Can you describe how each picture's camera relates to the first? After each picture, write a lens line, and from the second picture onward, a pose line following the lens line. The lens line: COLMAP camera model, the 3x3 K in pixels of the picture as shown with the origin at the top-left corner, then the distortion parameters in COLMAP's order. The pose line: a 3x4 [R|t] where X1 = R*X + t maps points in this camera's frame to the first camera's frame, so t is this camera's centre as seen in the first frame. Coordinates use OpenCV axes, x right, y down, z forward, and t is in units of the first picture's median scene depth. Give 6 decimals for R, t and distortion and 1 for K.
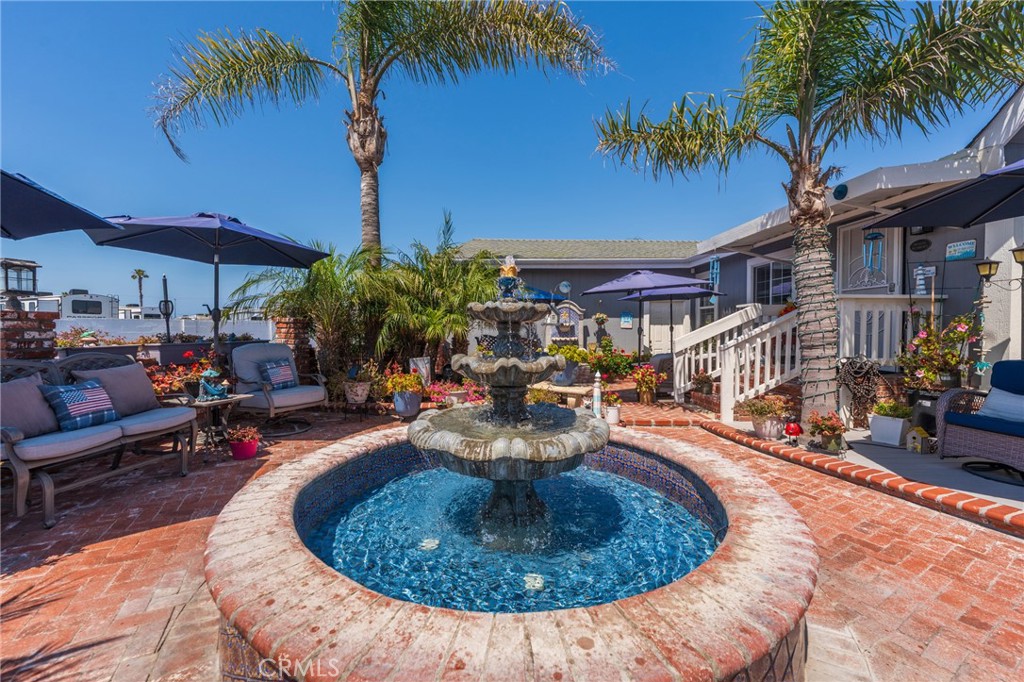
lens RADIAL K [[412.9, 0, 512.0], [0, 412.9, 341.0], [0, 0, 1]] dist [0.000458, 0.000034]
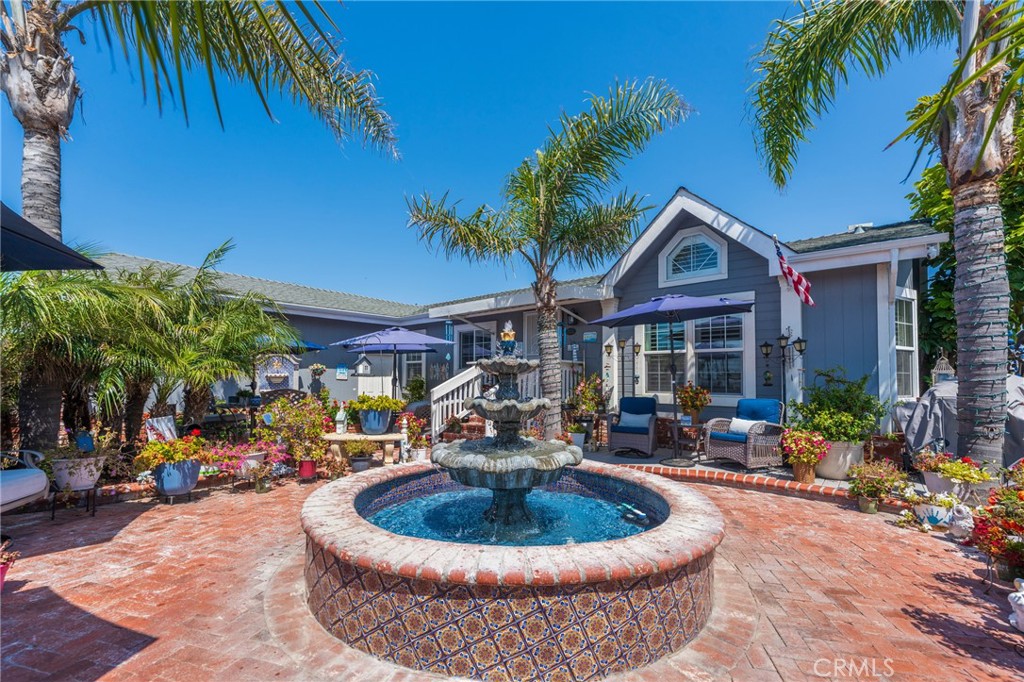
lens RADIAL K [[419.3, 0, 509.2], [0, 419.3, 372.7], [0, 0, 1]] dist [-0.000044, -0.000064]
pose [[0.675288, 0.019390, 0.737299, -0.345645], [0.017163, 0.998971, -0.041992, 0.003233], [-0.737354, 0.041011, 0.674260, 0.030349]]
